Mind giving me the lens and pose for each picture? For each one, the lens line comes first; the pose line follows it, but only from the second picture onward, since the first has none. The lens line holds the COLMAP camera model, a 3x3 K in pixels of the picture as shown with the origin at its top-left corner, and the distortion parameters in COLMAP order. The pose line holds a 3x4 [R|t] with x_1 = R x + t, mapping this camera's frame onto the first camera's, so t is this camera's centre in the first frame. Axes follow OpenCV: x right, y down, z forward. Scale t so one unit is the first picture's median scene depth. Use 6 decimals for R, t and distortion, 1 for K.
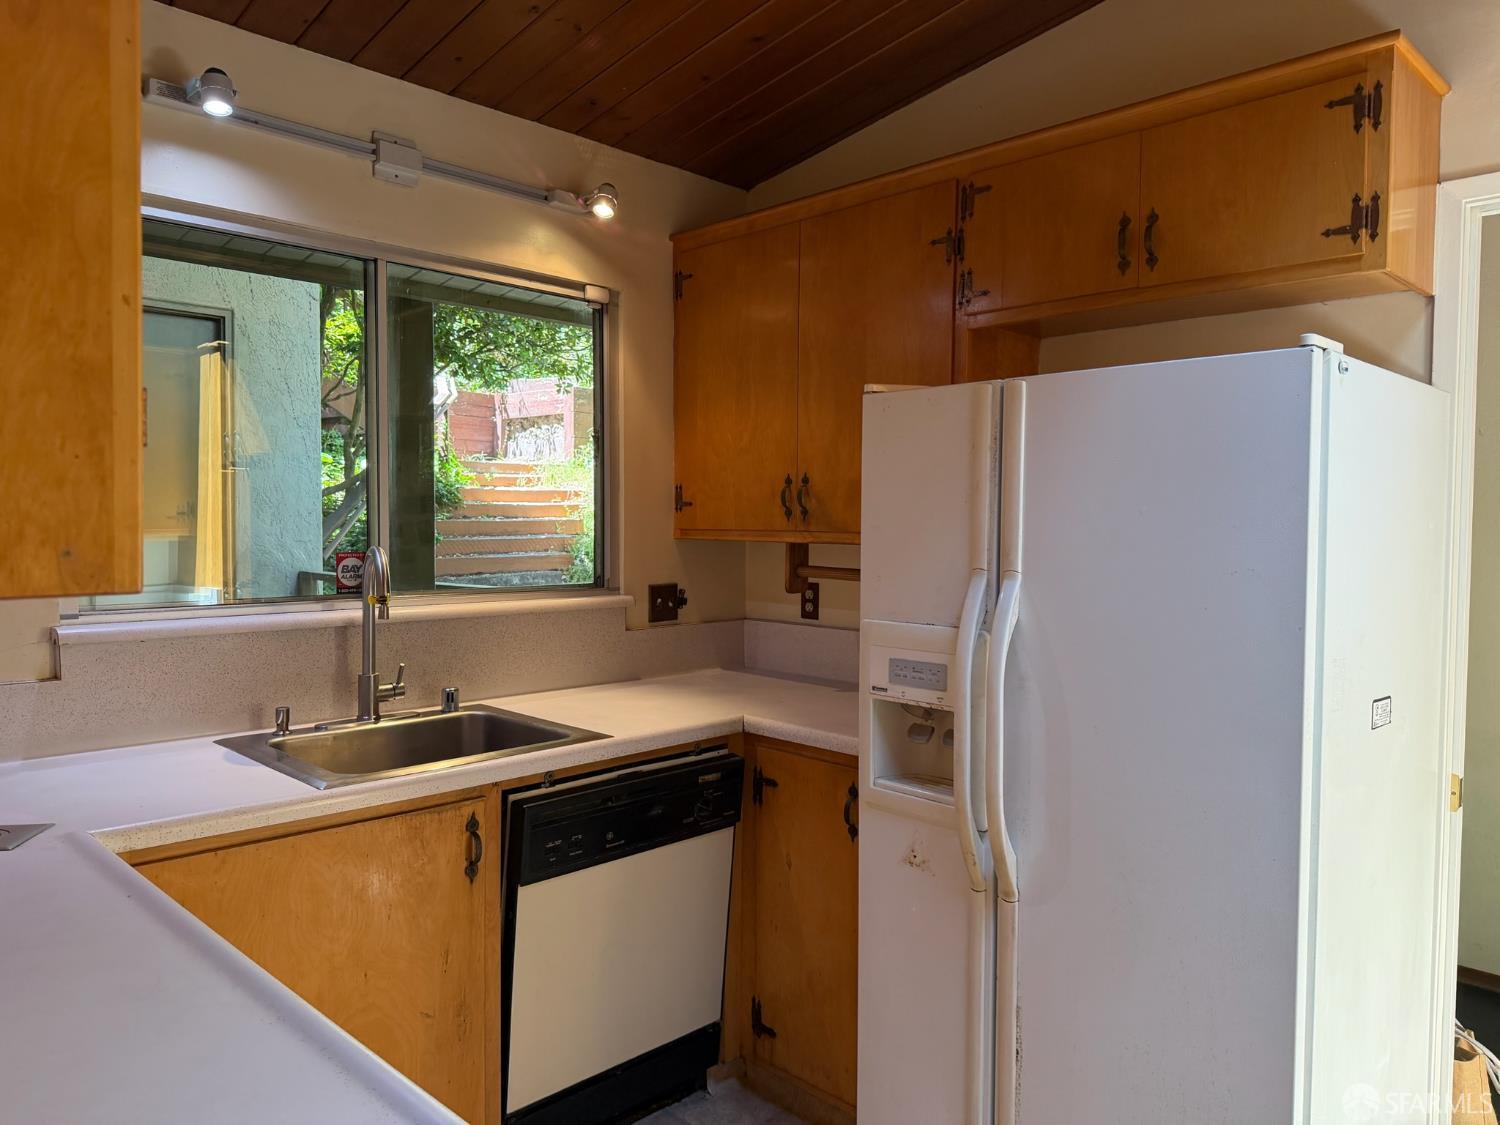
lens RADIAL K [[1058.4, 0, 756.5], [0, 1058.4, 554.7], [0, 0, 1]] dist [0.135753, -0.202832]
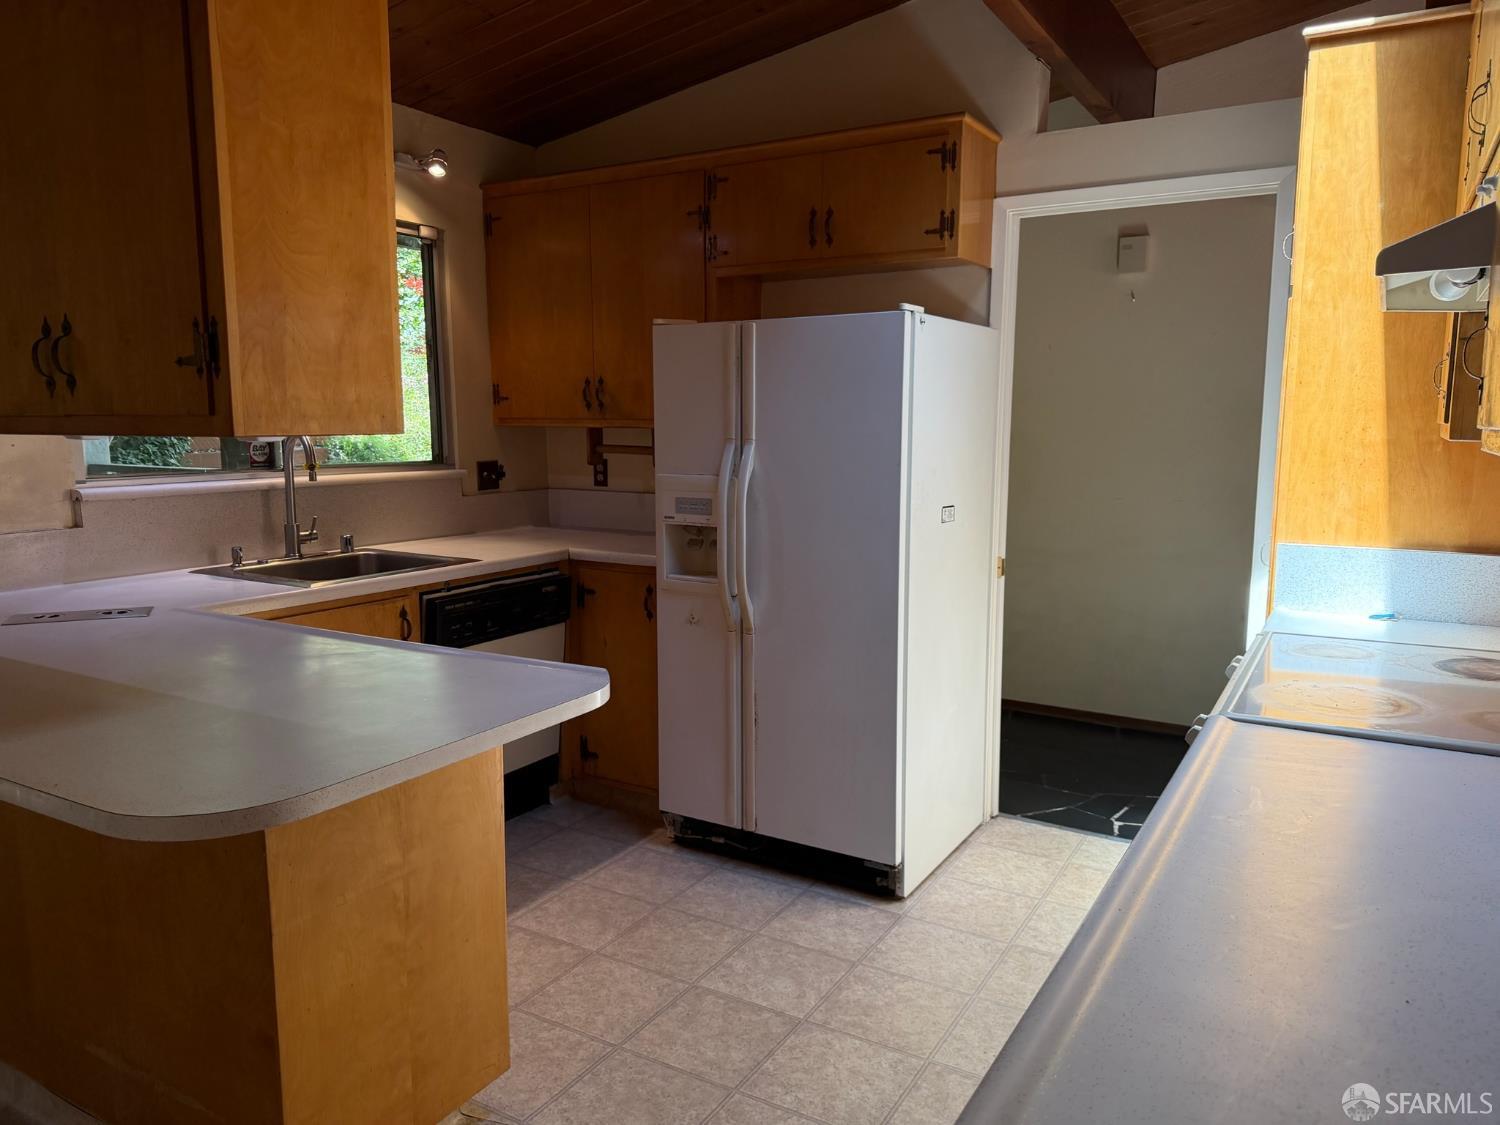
lens RADIAL K [[1058.4, 0, 756.5], [0, 1058.4, 554.7], [0, 0, 1]] dist [0.135753, -0.202832]
pose [[0.968284, -0.040625, 0.246527, -0.136784], [0.016679, 0.995002, 0.098455, 0.026571], [-0.249295, -0.091220, 0.964122, -0.509167]]
